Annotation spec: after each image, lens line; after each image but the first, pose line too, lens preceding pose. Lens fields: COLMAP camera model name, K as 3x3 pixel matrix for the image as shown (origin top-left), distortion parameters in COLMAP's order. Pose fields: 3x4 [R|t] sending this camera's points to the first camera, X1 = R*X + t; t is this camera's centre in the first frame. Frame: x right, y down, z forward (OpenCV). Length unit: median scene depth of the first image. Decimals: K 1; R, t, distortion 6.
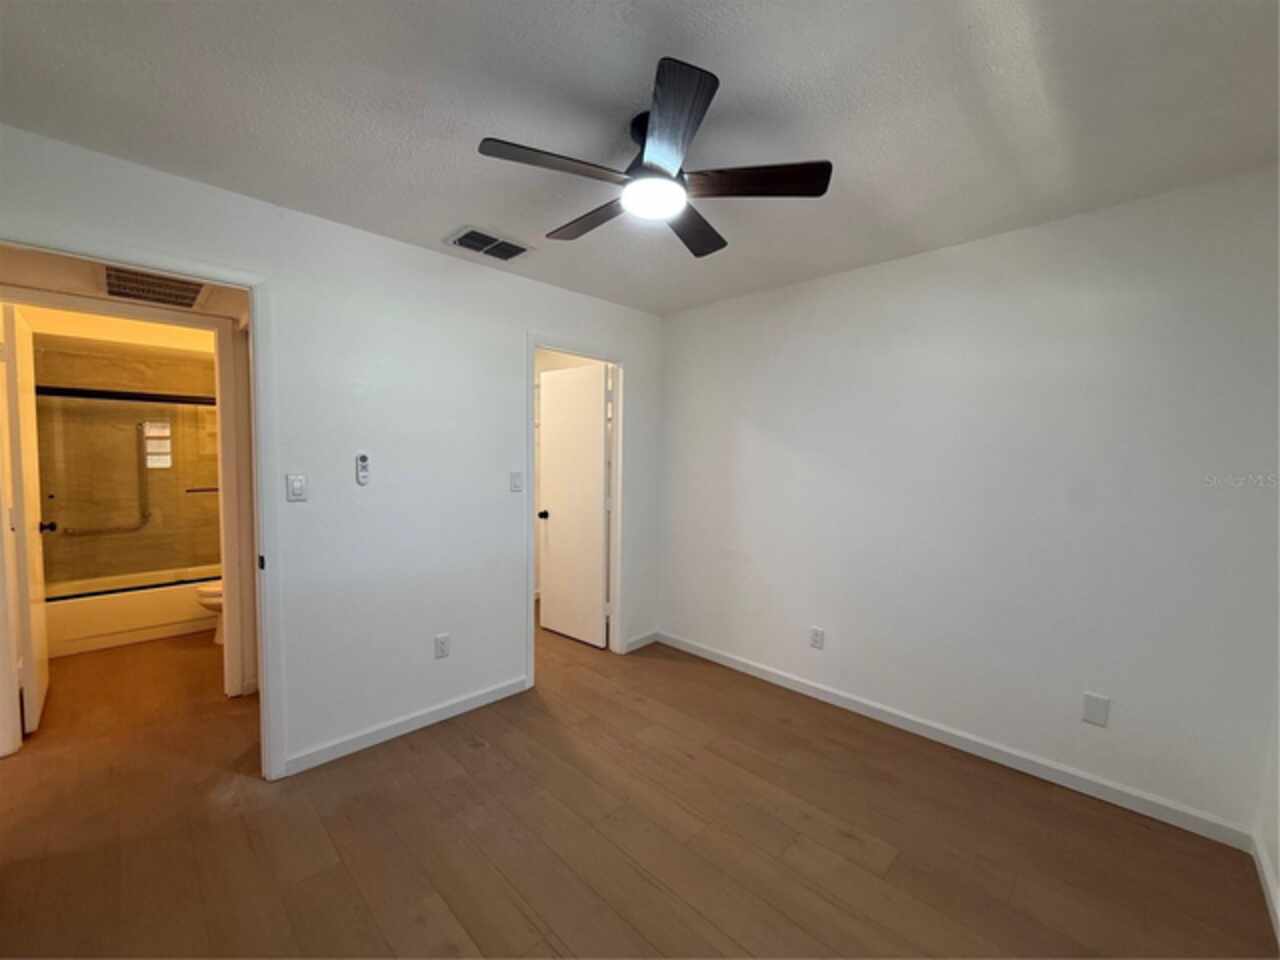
lens RADIAL K [[508.9, 0, 640.6], [0, 508.9, 481.4], [0, 0, 1]] dist [-0.000470, 0.000212]
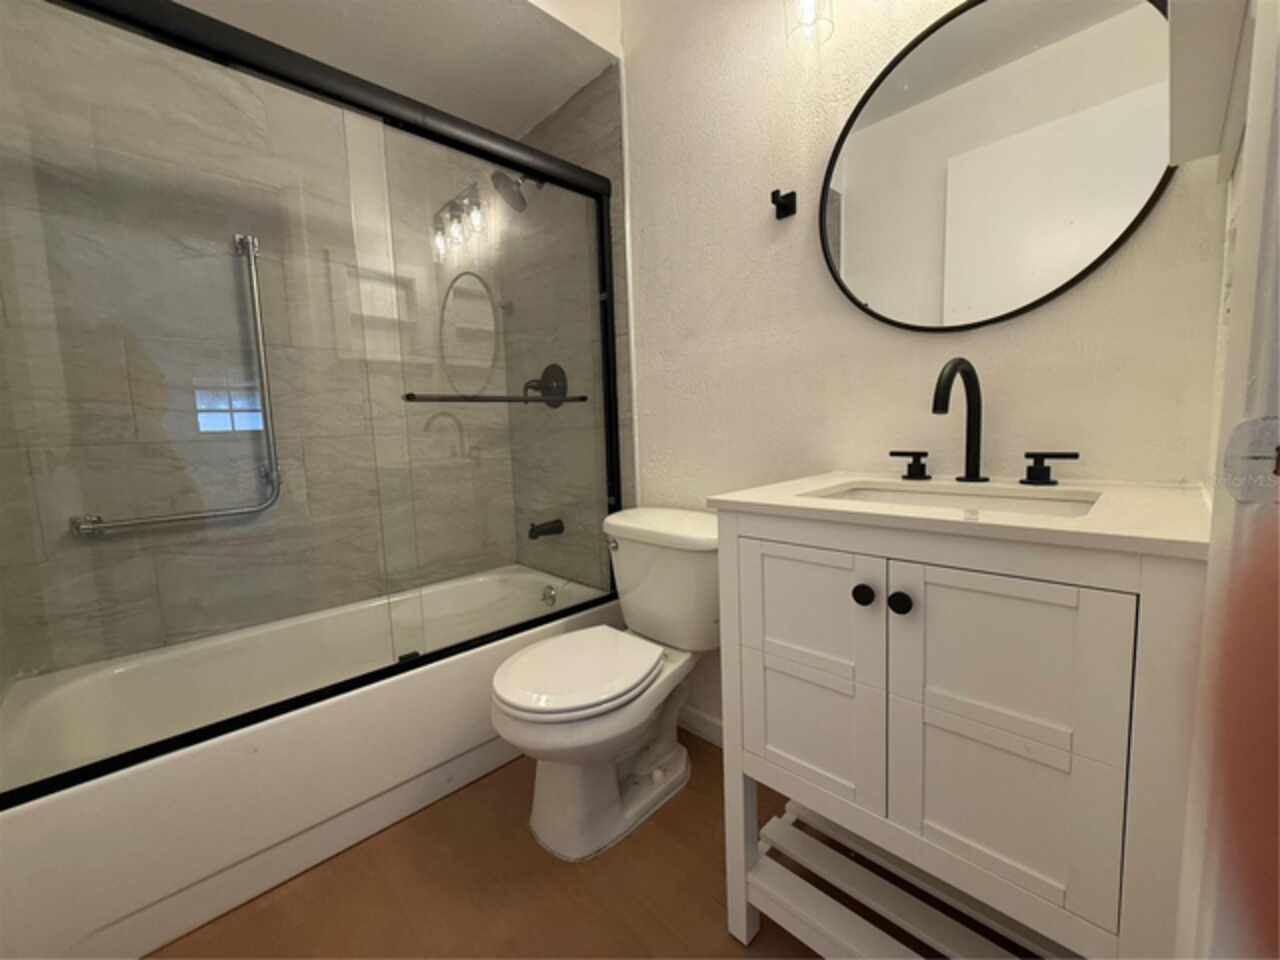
lens RADIAL K [[508.9, 0, 640.6], [0, 508.9, 481.4], [0, 0, 1]] dist [-0.000470, 0.000212]
pose [[0.998697, -0.046239, -0.021609, -0.686827], [0.047185, 0.997847, 0.045551, 0.063890], [0.019456, -0.046512, 0.998728, 0.618882]]
